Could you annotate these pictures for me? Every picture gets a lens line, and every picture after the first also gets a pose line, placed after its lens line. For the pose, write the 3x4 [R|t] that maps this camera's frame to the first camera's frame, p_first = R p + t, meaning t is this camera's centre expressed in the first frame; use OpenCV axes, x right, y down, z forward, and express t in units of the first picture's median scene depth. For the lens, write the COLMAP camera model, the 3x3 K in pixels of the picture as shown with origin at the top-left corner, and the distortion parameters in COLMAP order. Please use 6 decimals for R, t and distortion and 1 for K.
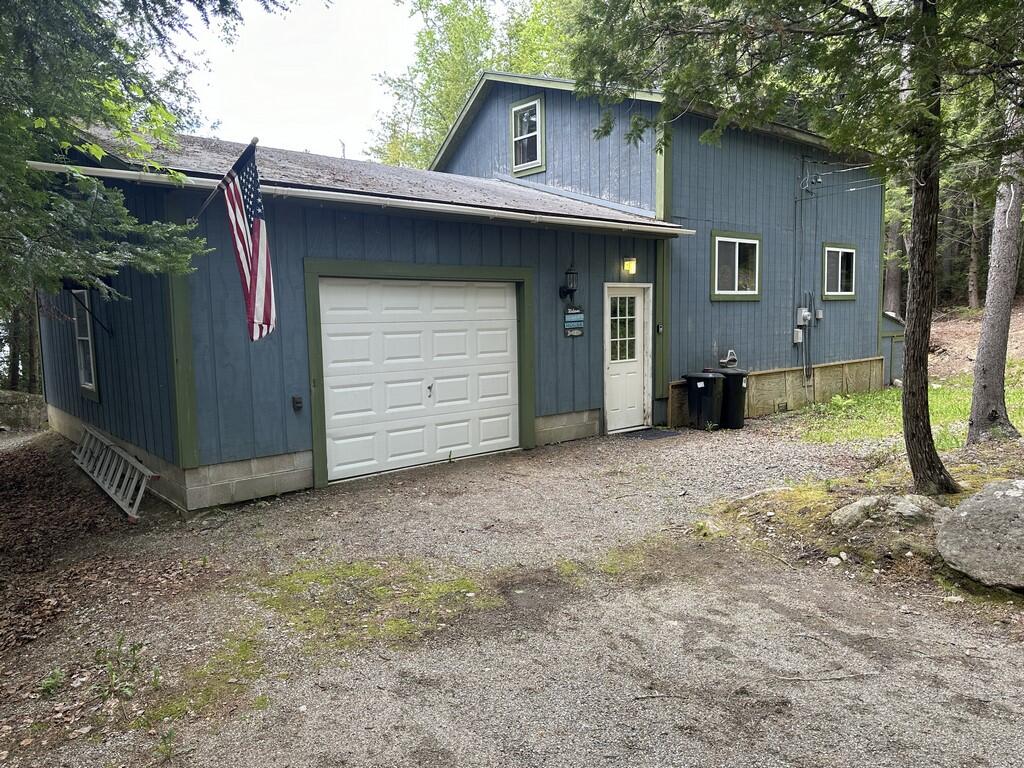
lens RADIAL K [[720.8, 0, 514.5], [0, 720.8, 380.9], [0, 0, 1]] dist [0.066175, -0.078514]
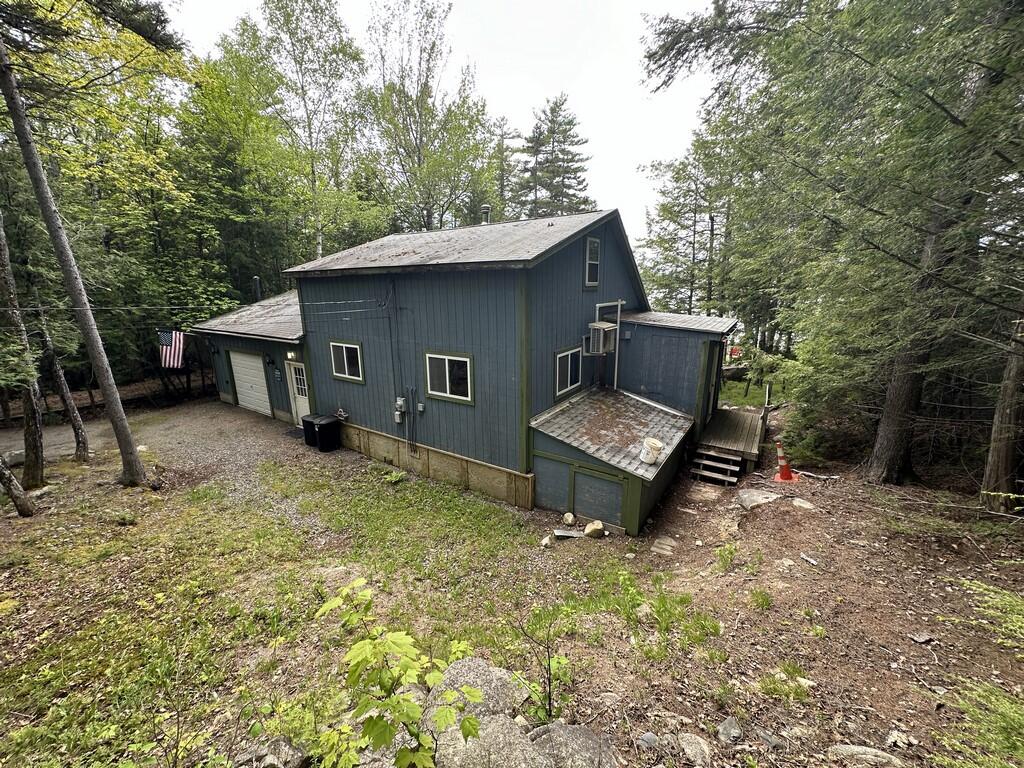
lens RADIAL K [[408.4, 0, 511.9], [0, 408.4, 379.5], [0, 0, 1]] dist [0.003855, -0.000476]
pose [[0.255270, 0.240287, -0.936536, 1.936327], [-0.074261, 0.970638, 0.228795, -0.541765], [0.964014, 0.011144, 0.265619, 1.712369]]
